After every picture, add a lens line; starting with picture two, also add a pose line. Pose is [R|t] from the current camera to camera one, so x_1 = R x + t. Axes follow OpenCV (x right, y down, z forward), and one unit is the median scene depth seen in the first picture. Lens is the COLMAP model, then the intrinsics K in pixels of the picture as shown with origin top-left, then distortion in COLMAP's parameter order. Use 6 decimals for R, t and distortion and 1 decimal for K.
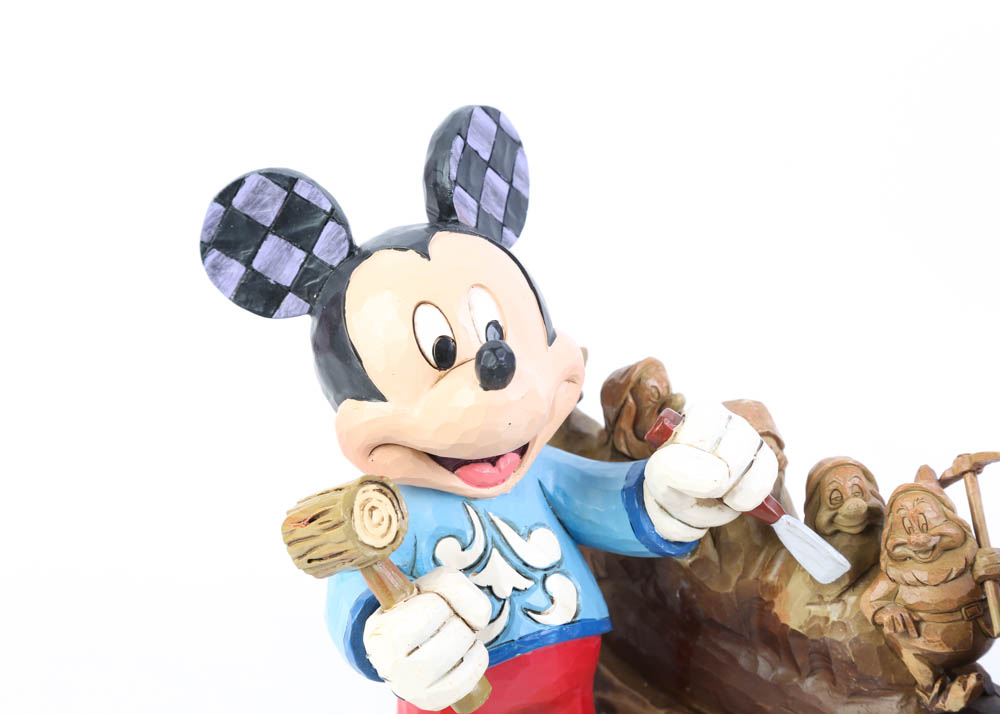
lens RADIAL K [[2641.8, 0, 508.7], [0, 2641.8, 355.6], [0, 0, 1]] dist [0.316269, 0.000000]
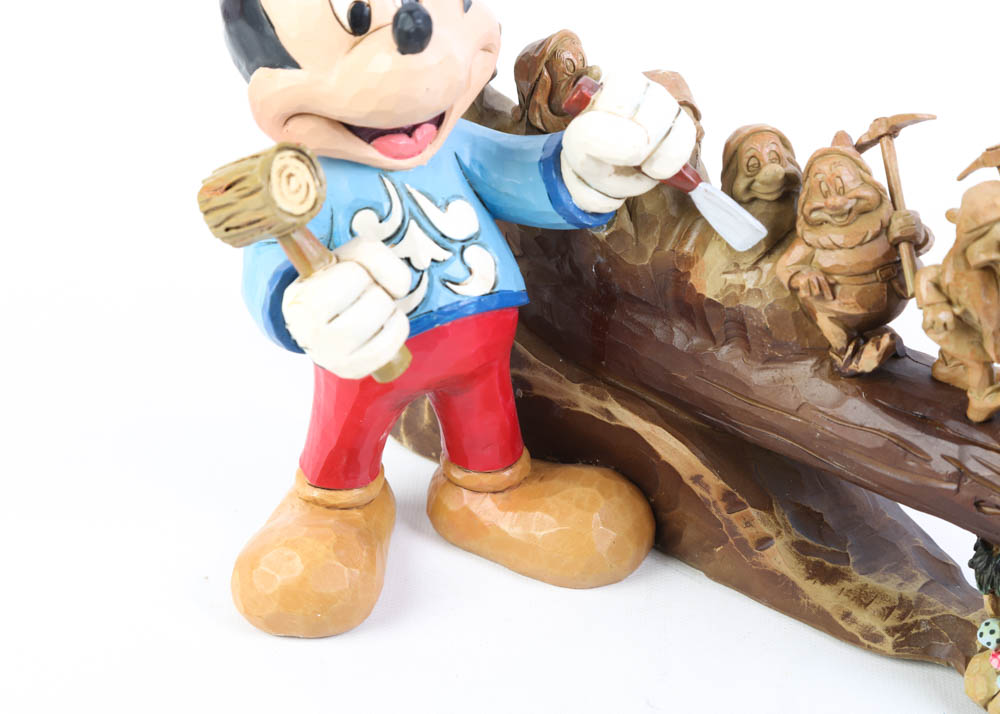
lens RADIAL K [[2641.8, 0, 506.5], [0, 2641.8, 360.2], [0, 0, 1]] dist [0.316269, 0.000000]
pose [[0.998944, -0.012421, 0.044242, -0.014533], [0.008326, 0.995764, 0.091565, 0.034438], [-0.045192, -0.091100, 0.994816, 0.004882]]
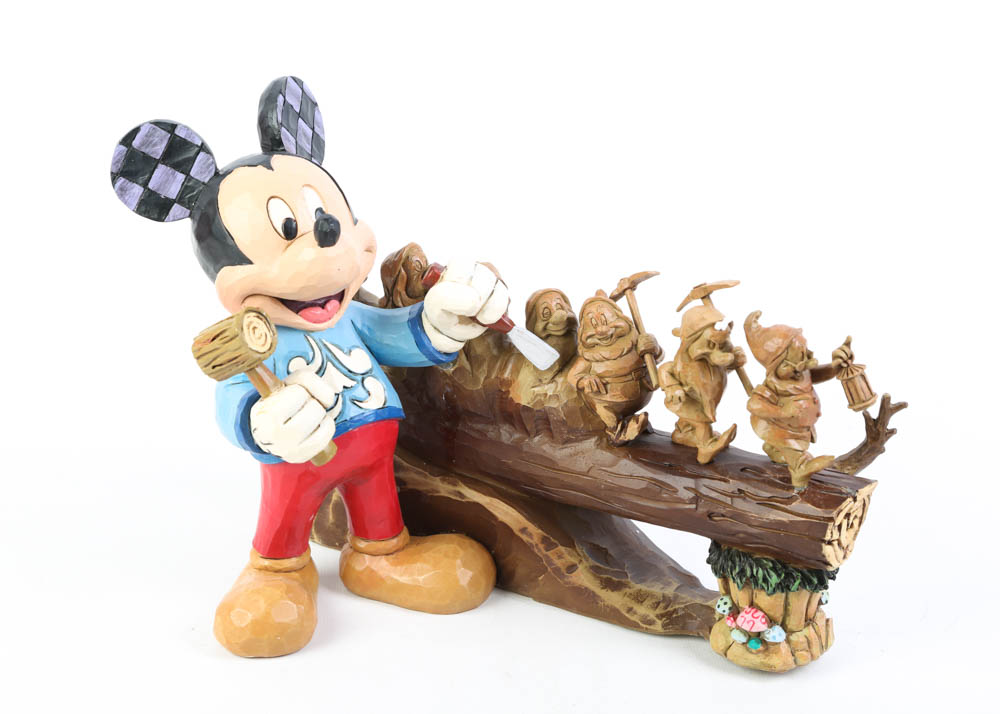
lens RADIAL K [[2196.5, 0, 509.4], [0, 2196.5, 363.4], [0, 0, 1]] dist [0.264376, 0.000000]
pose [[0.982836, -0.071764, 0.169951, -0.116903], [0.081288, 0.995448, -0.049757, 0.143996], [-0.165607, 0.062718, 0.984196, -0.250913]]
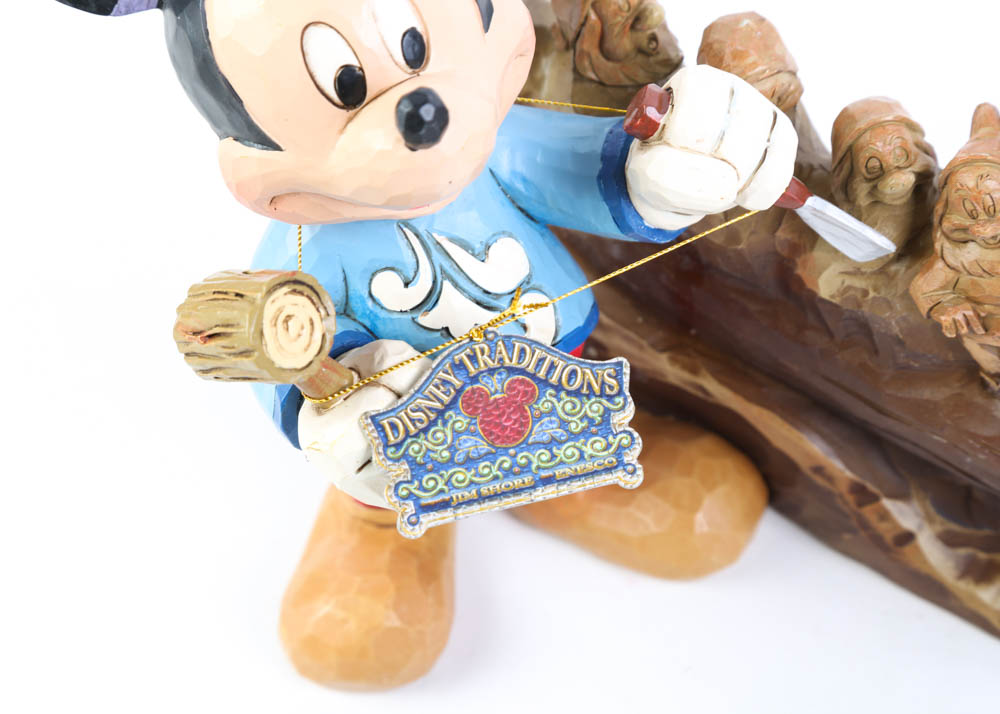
lens RADIAL K [[2641.8, 0, 506.5], [0, 2641.8, 364.3], [0, 0, 1]] dist [0.316269, 0.000000]
pose [[0.992771, -0.120000, -0.002431, 0.011518], [0.108910, 0.892135, 0.438444, -0.247048], [-0.050445, -0.435540, 0.898755, 0.279248]]
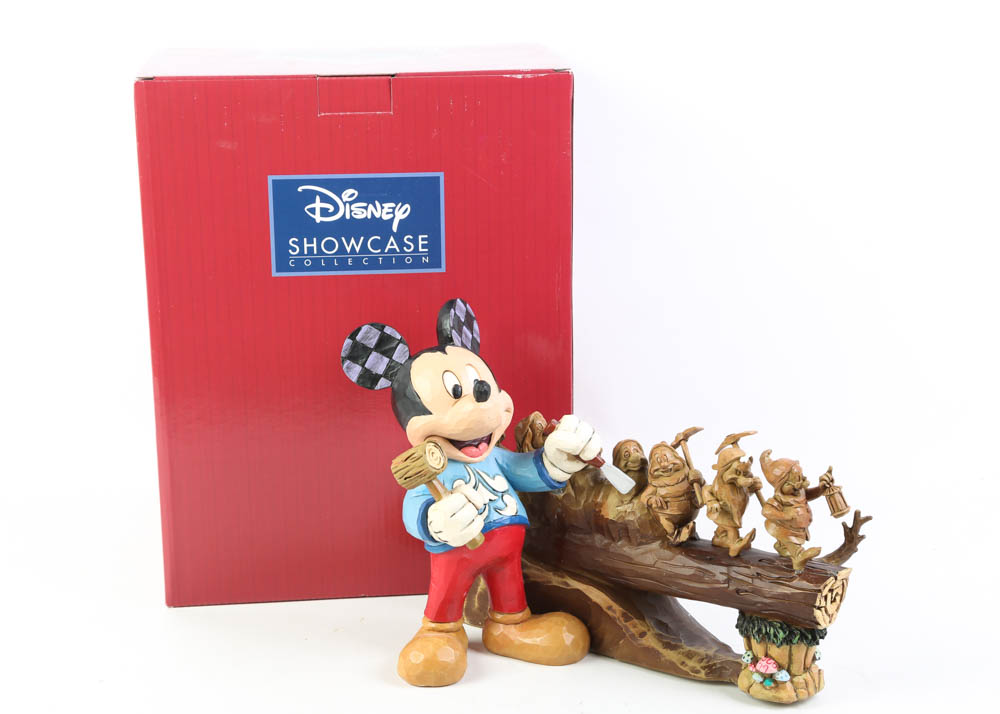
lens RADIAL K [[1833.1, 0, 497.9], [0, 1833.1, 372.1], [0, 0, 1]] dist [0.149893, 0.000000]
pose [[0.992036, -0.030858, 0.122113, -0.176835], [0.055932, 0.976613, -0.207600, 0.304147], [-0.112851, 0.212777, 0.970562, -0.532243]]
